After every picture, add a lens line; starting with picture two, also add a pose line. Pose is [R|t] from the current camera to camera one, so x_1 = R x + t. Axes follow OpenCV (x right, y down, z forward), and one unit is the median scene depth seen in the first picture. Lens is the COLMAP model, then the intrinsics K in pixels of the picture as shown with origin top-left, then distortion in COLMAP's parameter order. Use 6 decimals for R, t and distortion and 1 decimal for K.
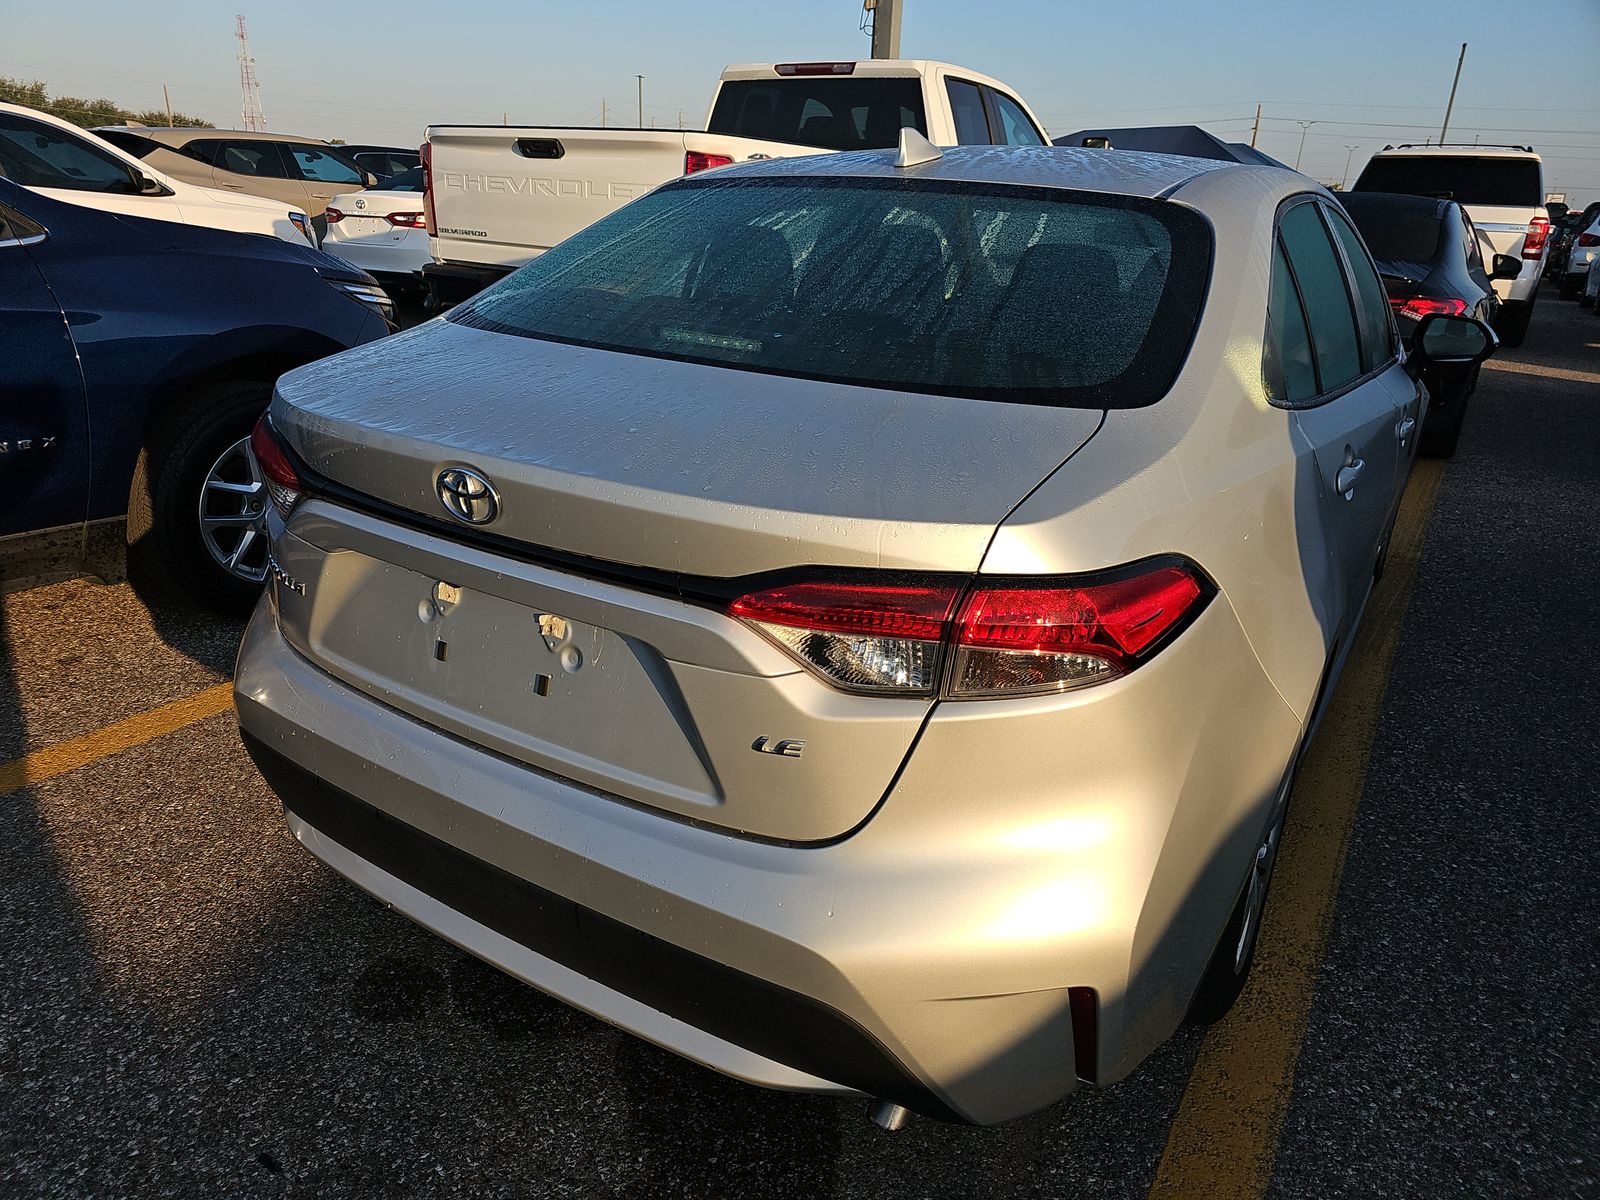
lens RADIAL K [[1067.4, 0, 805.6], [0, 1067.4, 592.1], [0, 0, 1]] dist [0.054195, -0.052778]
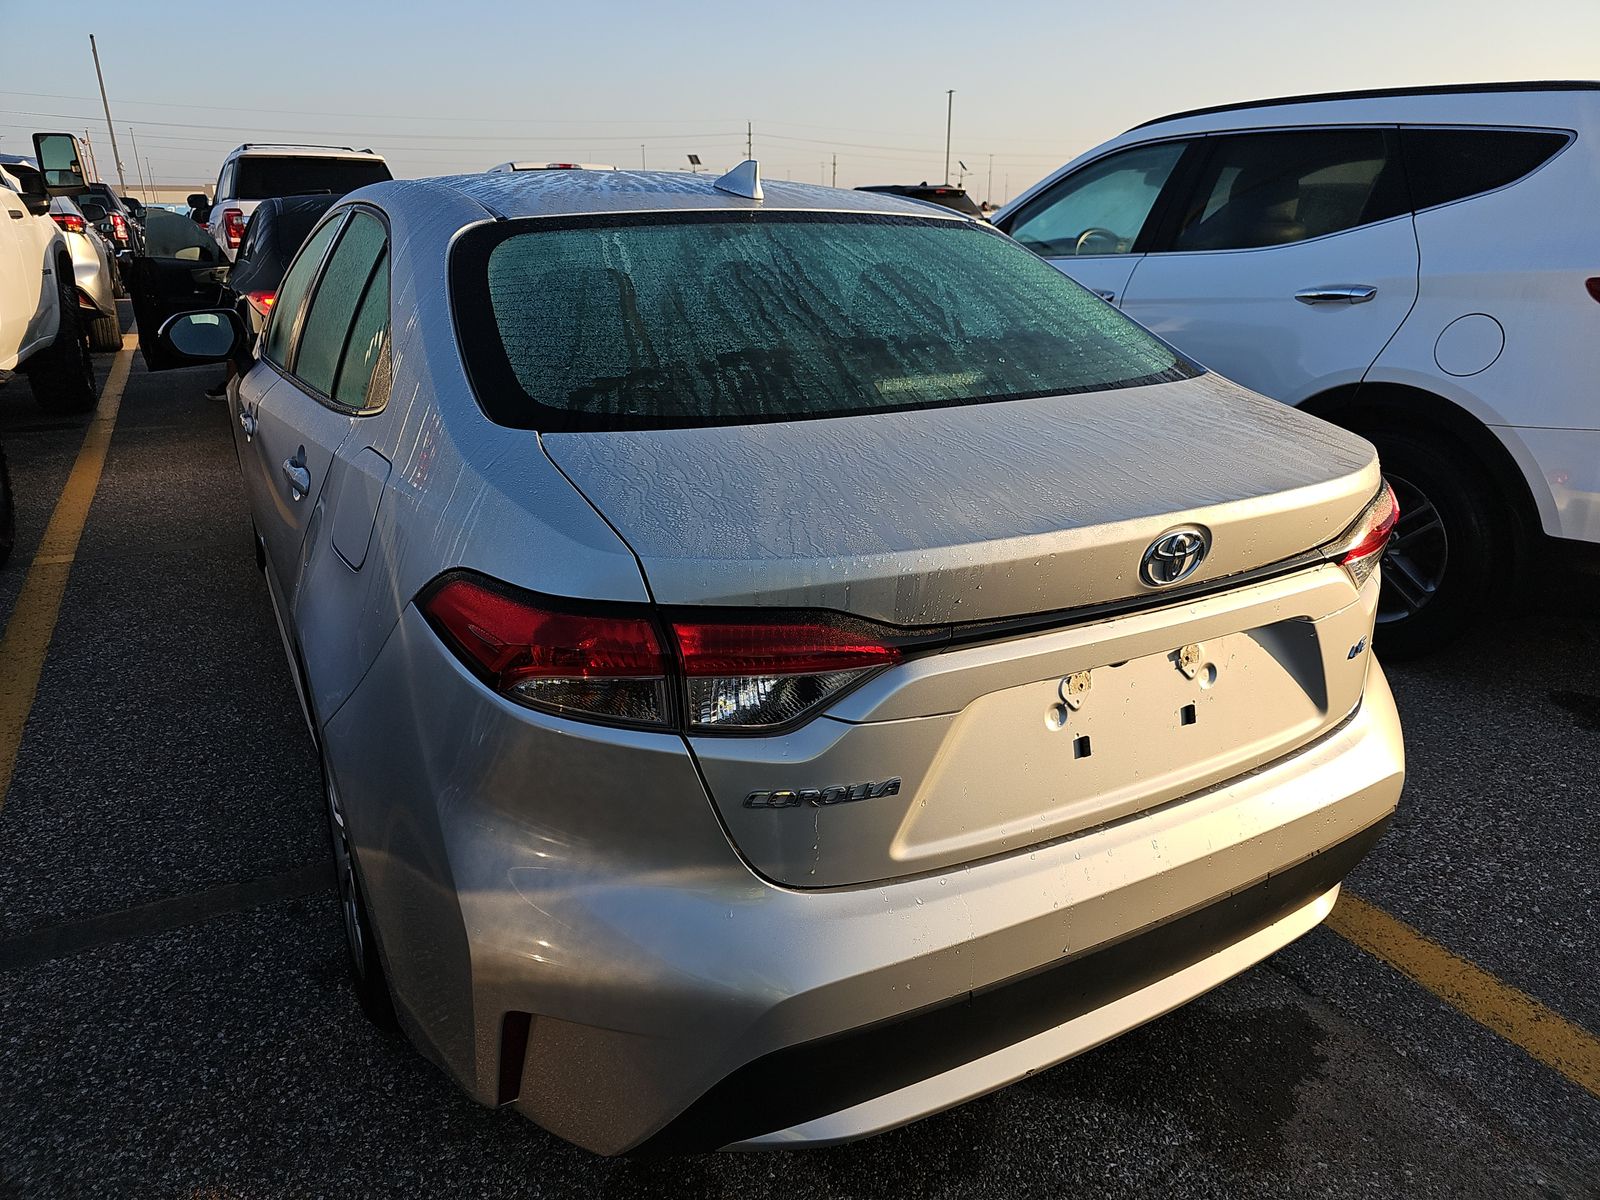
lens RADIAL K [[1059.5, 0, 790.4], [0, 1059.5, 578.5], [0, 0, 1]] dist [0.038732, -0.032064]
pose [[0.479026, -0.317483, 0.818375, -1.053072], [0.317462, 0.931855, 0.175684, -0.290100], [-0.818384, 0.175646, 0.547172, 0.622052]]
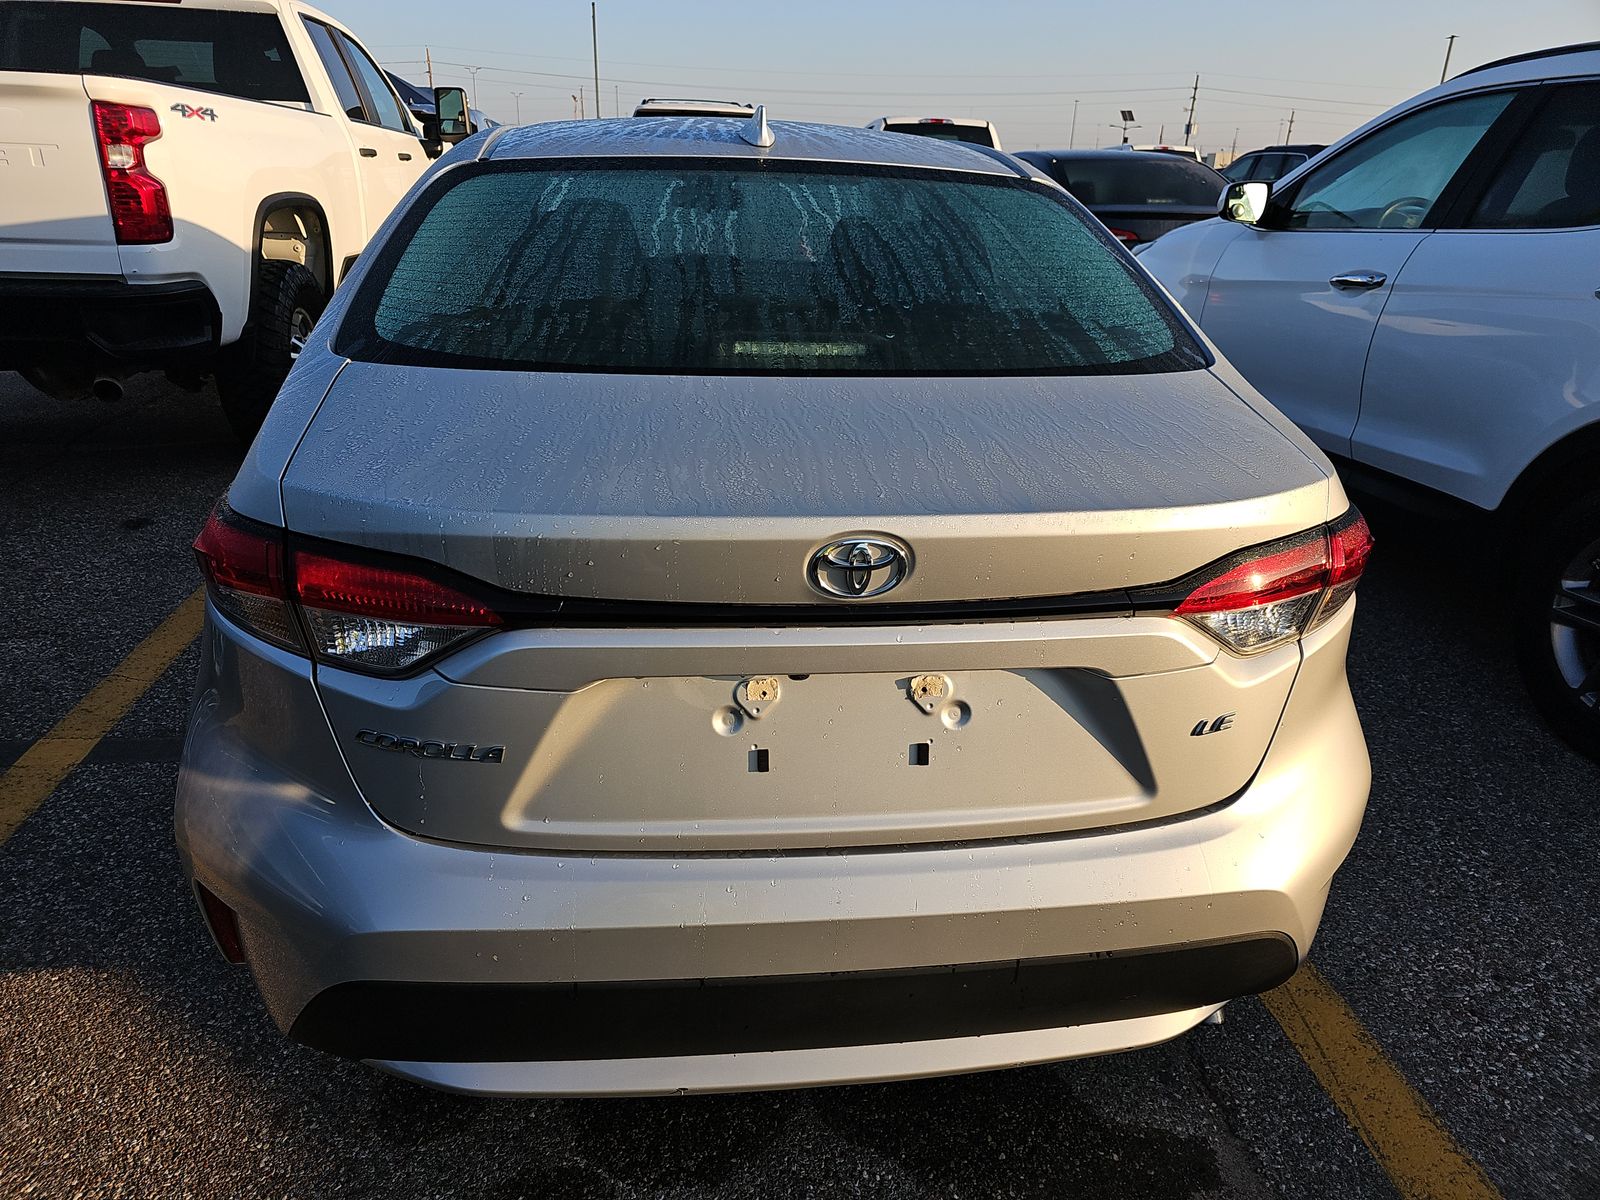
lens RADIAL K [[1059.5, 0, 790.4], [0, 1059.5, 578.5], [0, 0, 1]] dist [0.038732, -0.032064]
pose [[0.776131, -0.242494, 0.582081, -0.694602], [0.219371, 0.969273, 0.111294, -0.152894], [-0.591183, 0.041313, 0.805479, 0.291741]]
